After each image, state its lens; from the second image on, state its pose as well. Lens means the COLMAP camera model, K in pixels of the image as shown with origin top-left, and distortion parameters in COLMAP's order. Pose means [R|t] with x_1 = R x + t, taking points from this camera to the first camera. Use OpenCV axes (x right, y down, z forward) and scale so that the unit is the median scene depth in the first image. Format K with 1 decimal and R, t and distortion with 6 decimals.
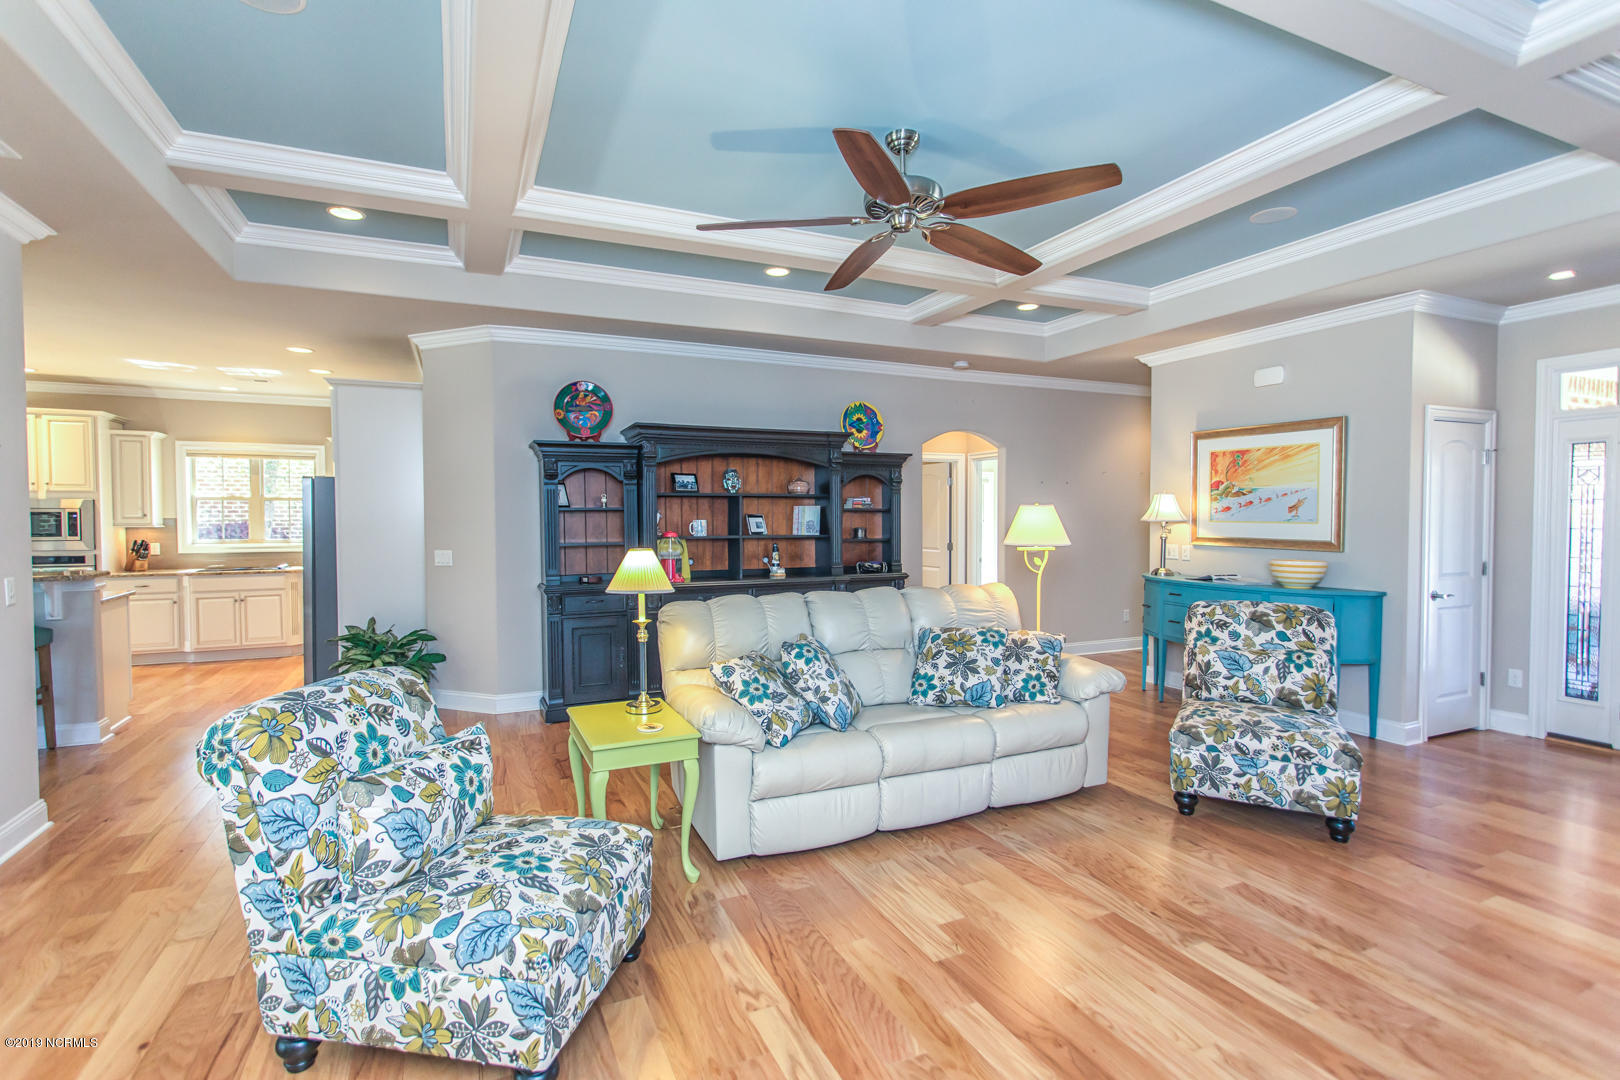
lens RADIAL K [[762.0, 0, 810.4], [0, 762.0, 535.4], [0, 0, 1]] dist [0.003860, 0.001307]
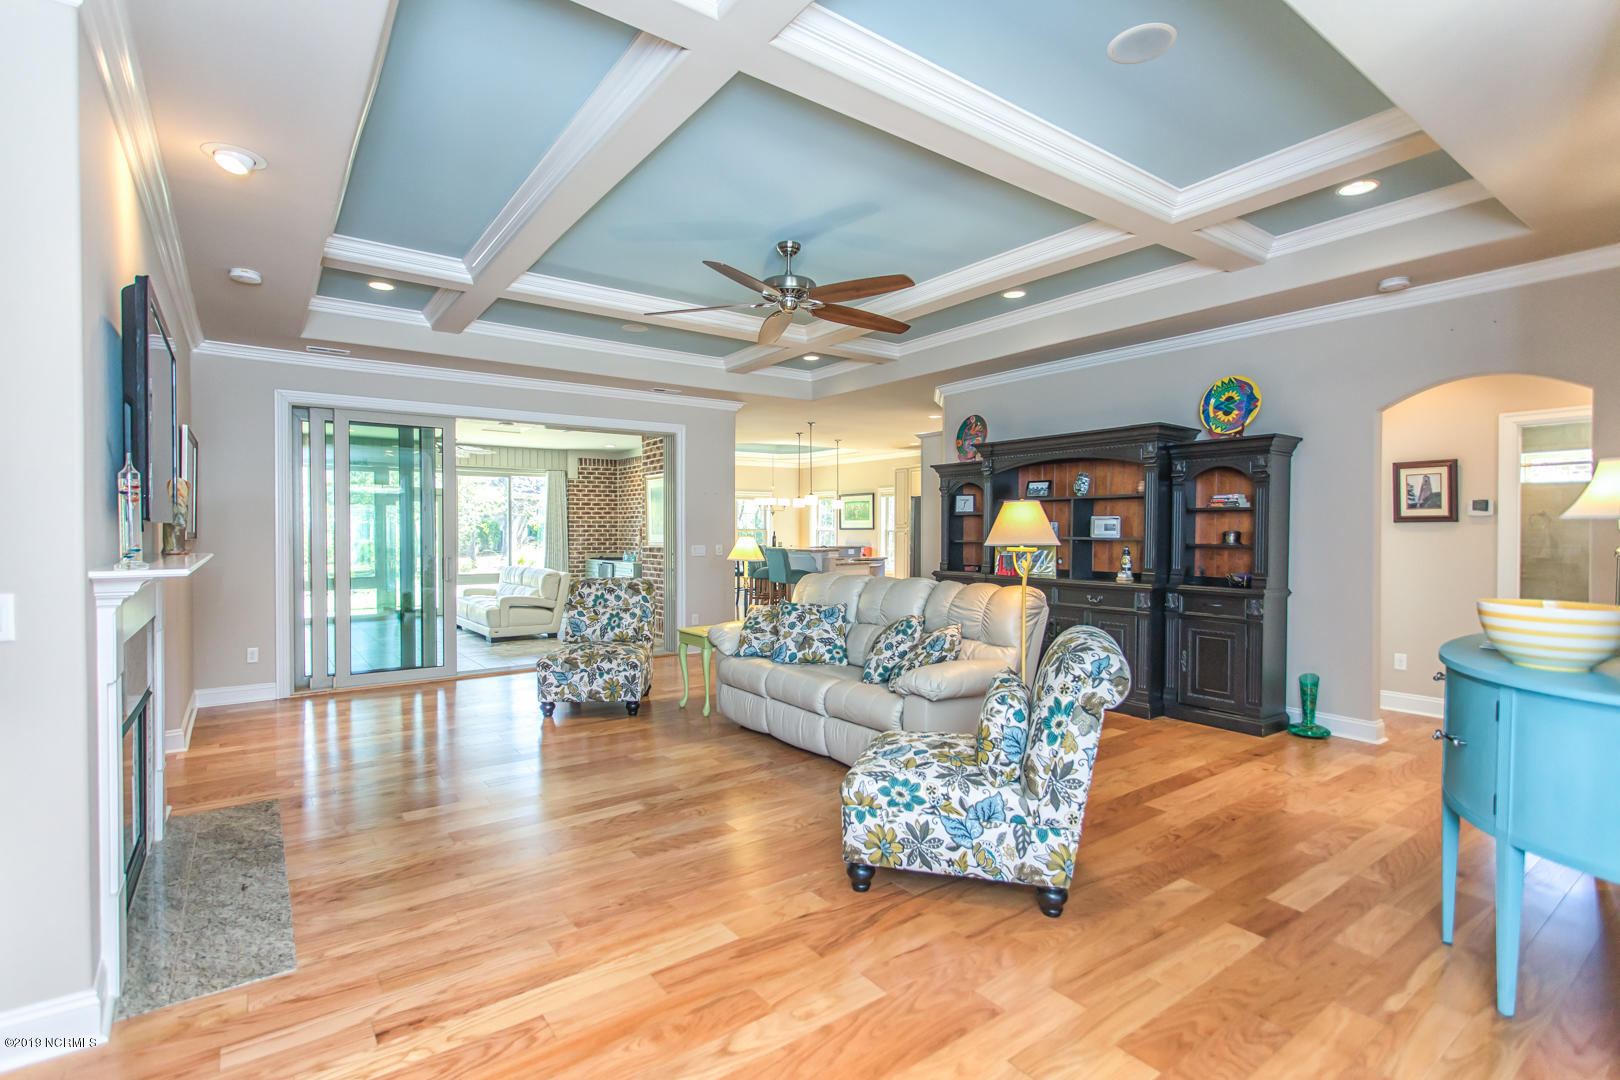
lens RADIAL K [[762.0, 0, 821.4], [0, 762.0, 545.9], [0, 0, 1]] dist [0.003860, 0.001307]
pose [[0.222184, 0.026742, -0.974638, 1.355984], [-0.024132, 0.999468, 0.021922, -0.002422], [0.974706, 0.018649, 0.222711, 0.686283]]
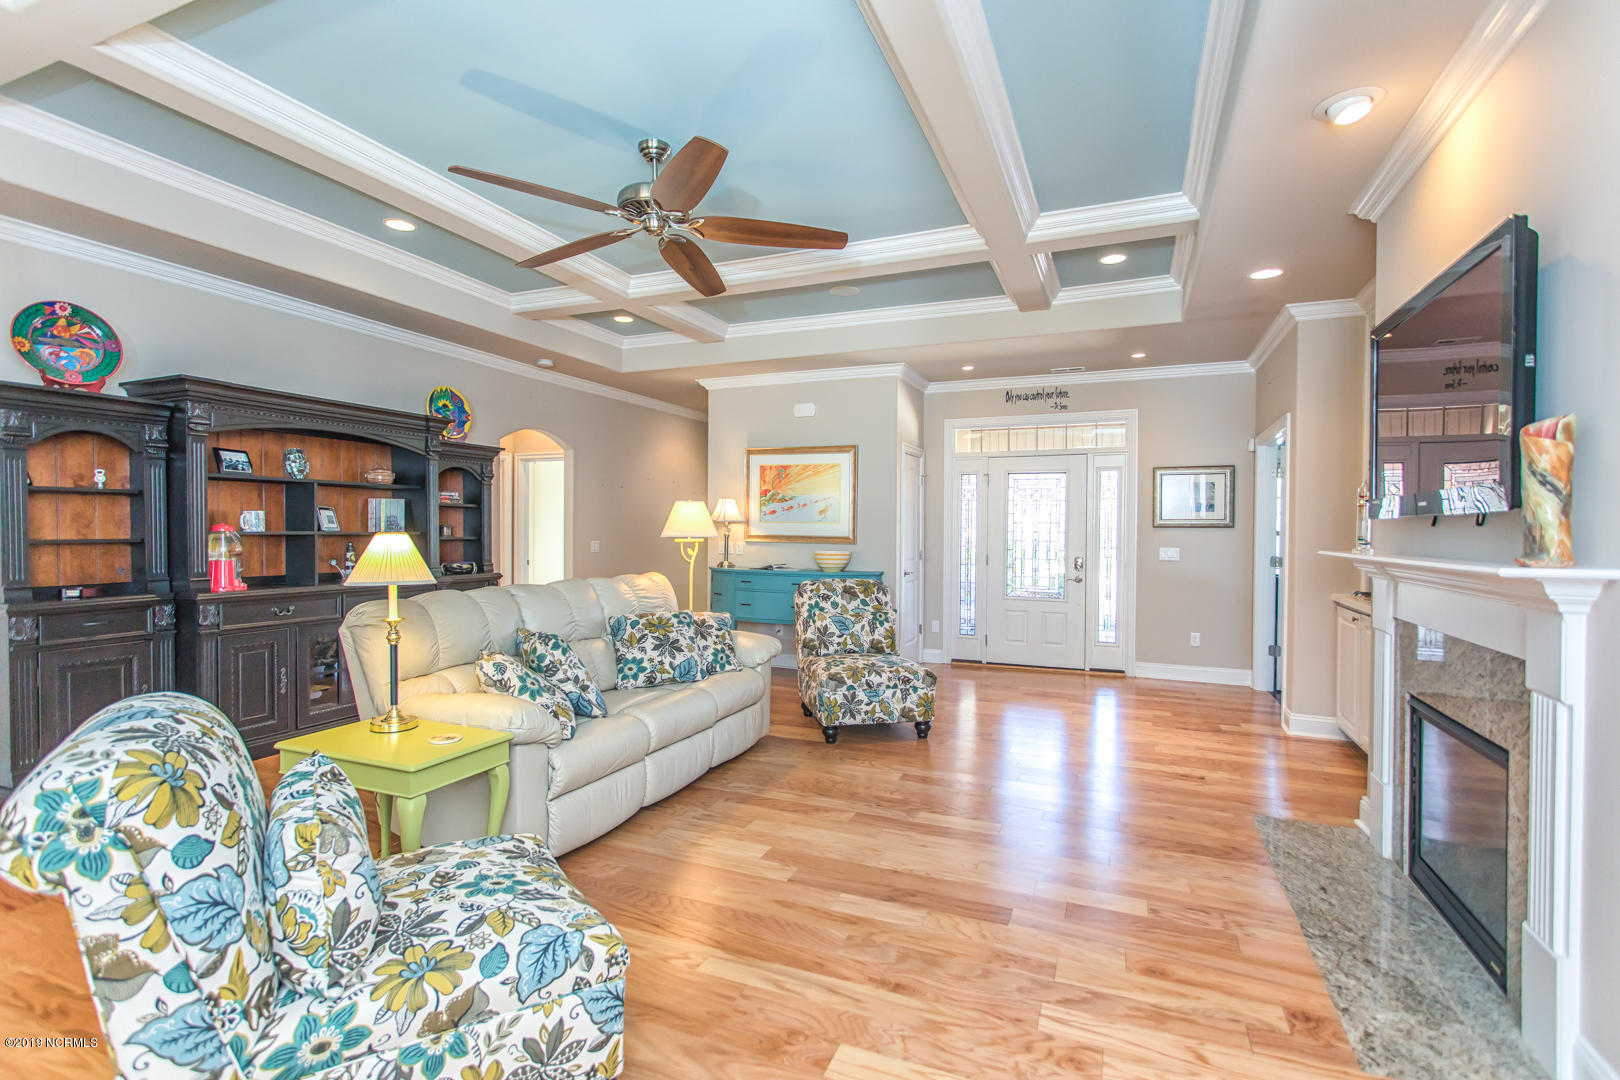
lens RADIAL K [[762.0, 0, 799.2], [0, 762.0, 536.3], [0, 0, 1]] dist [0.003860, 0.001307]
pose [[0.739267, 0.001523, 0.673411, -0.406505], [0.009639, 0.999871, -0.012844, 0.033076], [-0.673344, 0.015986, 0.739156, 0.081637]]
